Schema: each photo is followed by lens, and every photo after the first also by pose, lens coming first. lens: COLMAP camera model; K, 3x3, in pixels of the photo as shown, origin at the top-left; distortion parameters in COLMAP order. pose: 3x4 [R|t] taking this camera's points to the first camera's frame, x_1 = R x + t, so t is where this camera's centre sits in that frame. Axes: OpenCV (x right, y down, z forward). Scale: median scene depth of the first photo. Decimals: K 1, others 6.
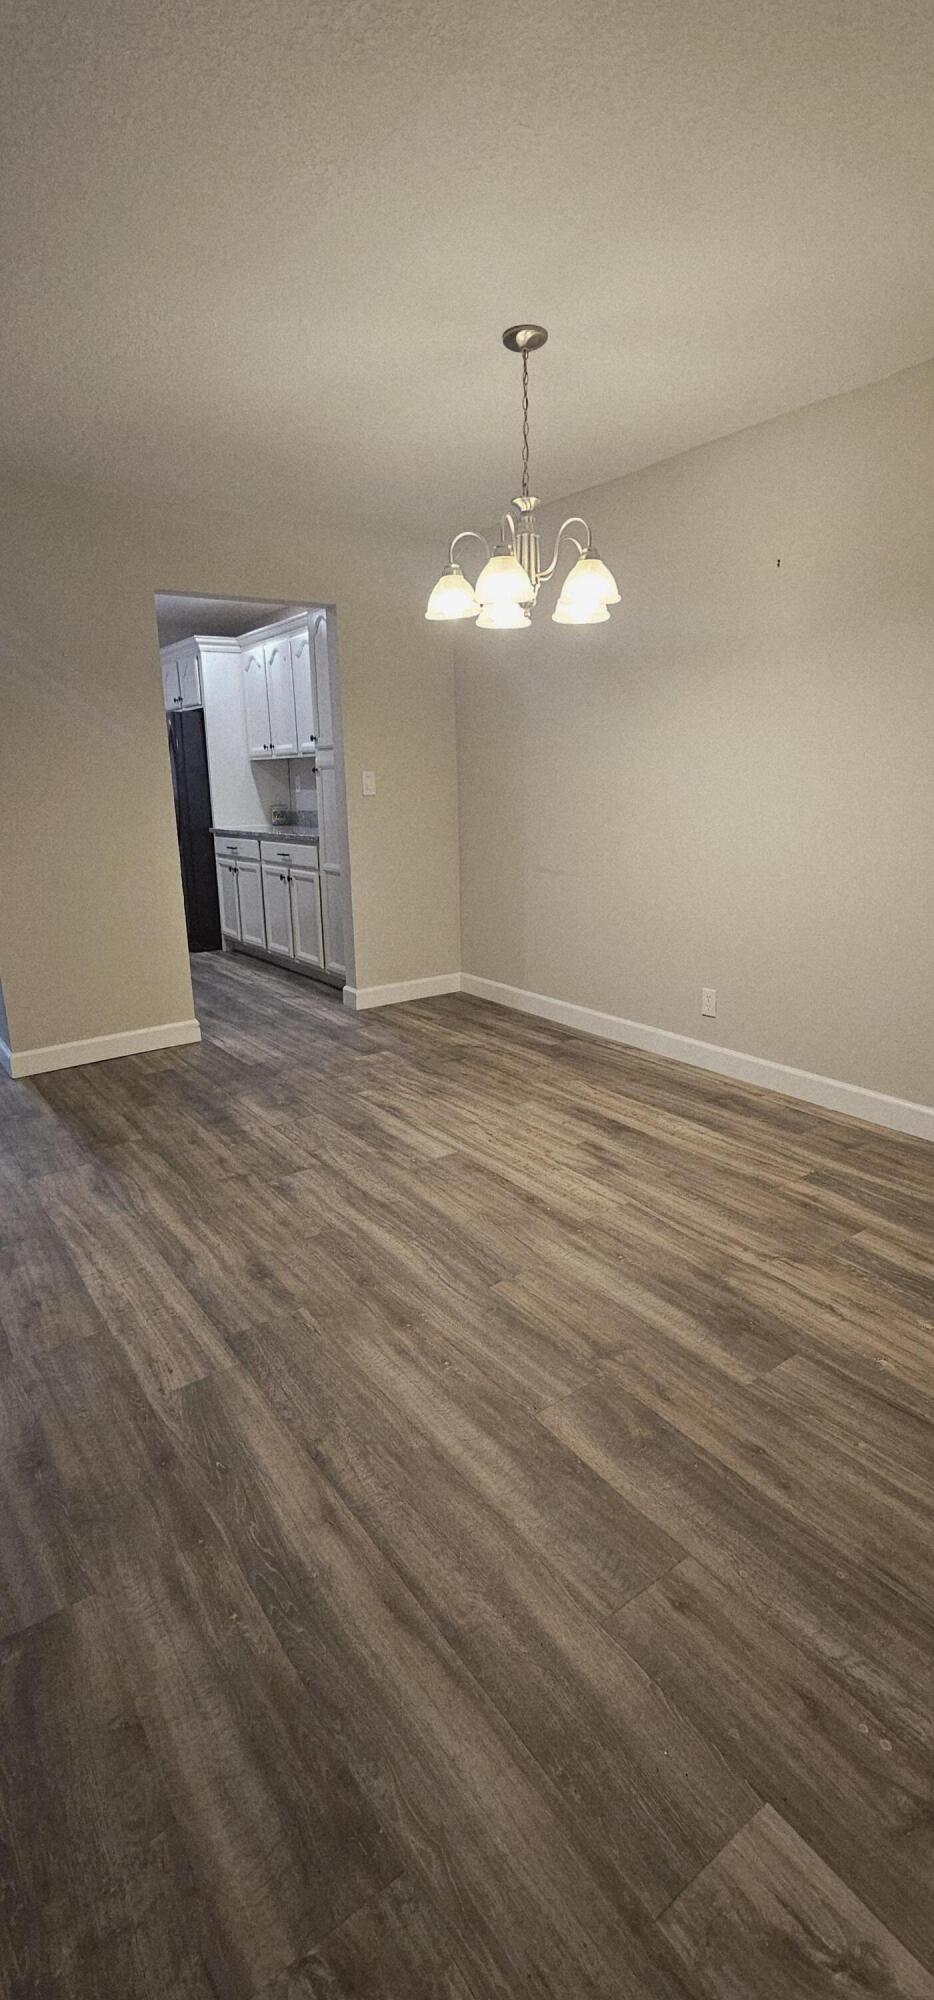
lens RADIAL K [[904.7, 0, 467.0], [0, 904.7, 1000.0], [0, 0, 1]] dist [-0.000362, 0.000015]
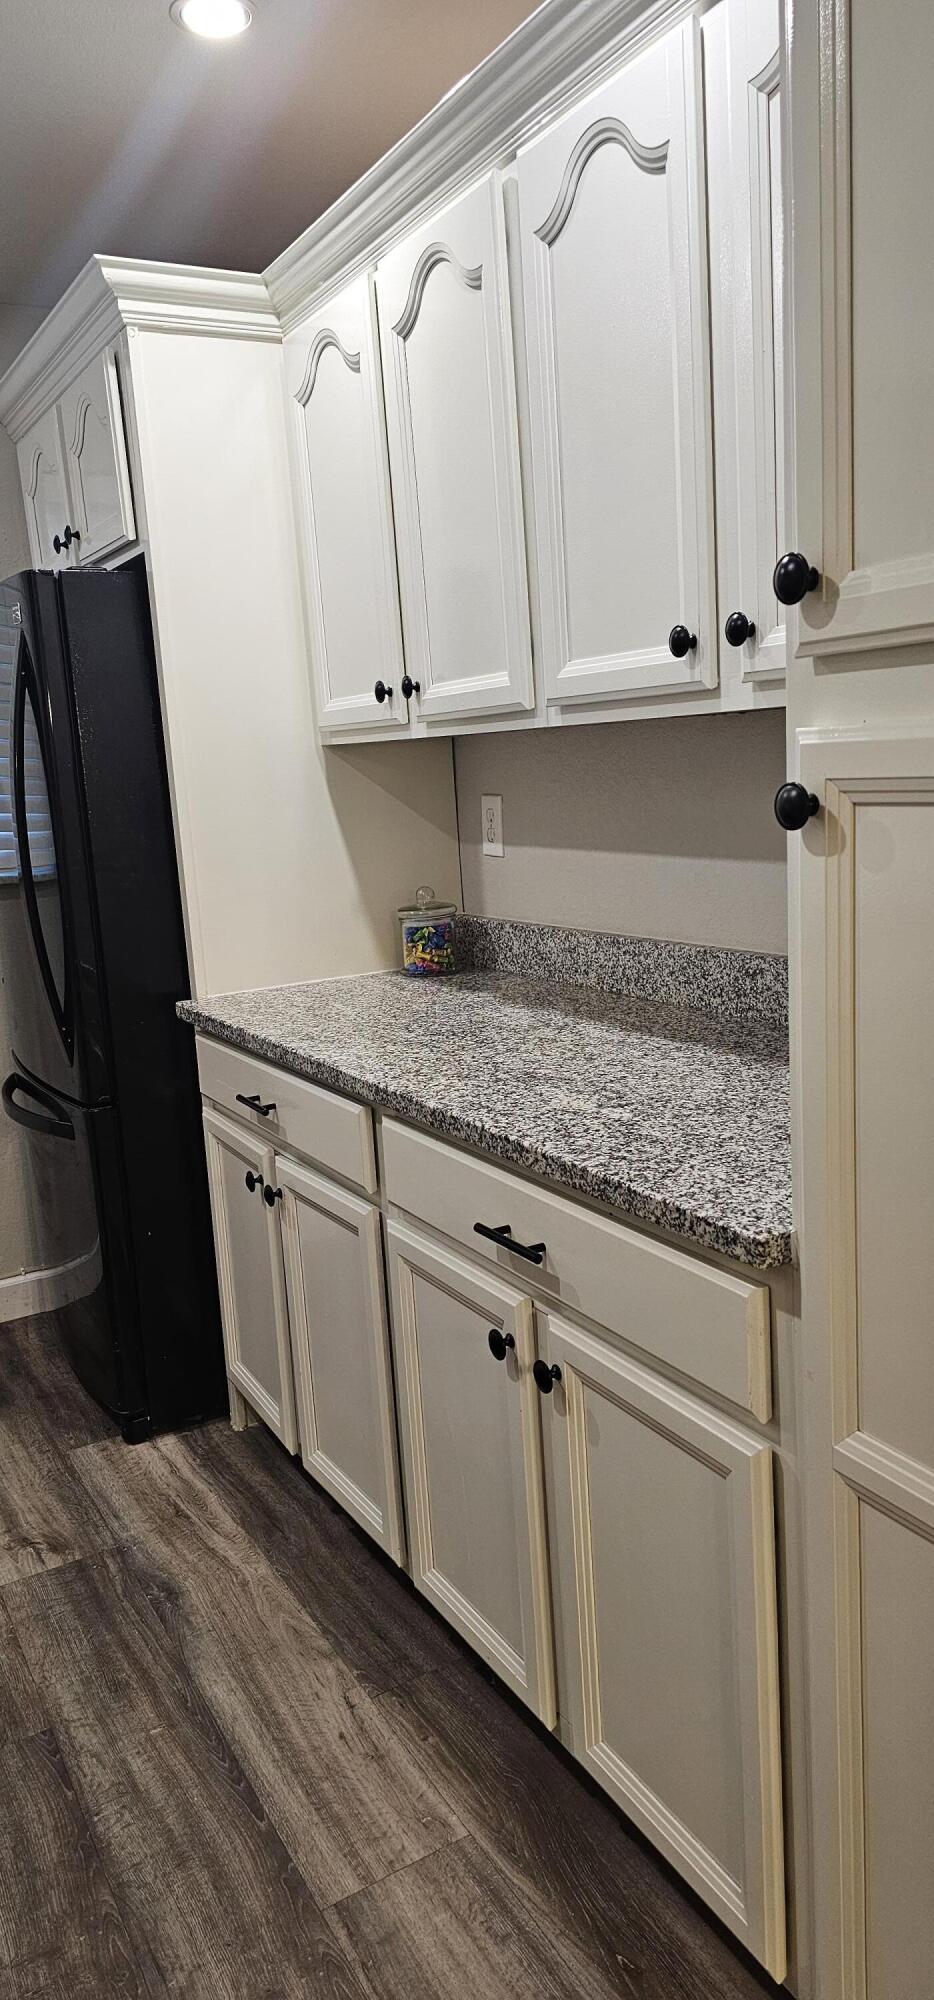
lens RADIAL K [[1339.4, 0, 467.0], [0, 1339.4, 1000.0], [0, 0, 1]] dist [0.083815, 0.000149]
pose [[0.992496, -0.024315, -0.119835, -0.157780], [0.017533, 0.998201, -0.057331, -0.173111], [0.121014, 0.054800, 0.991137, 0.639311]]
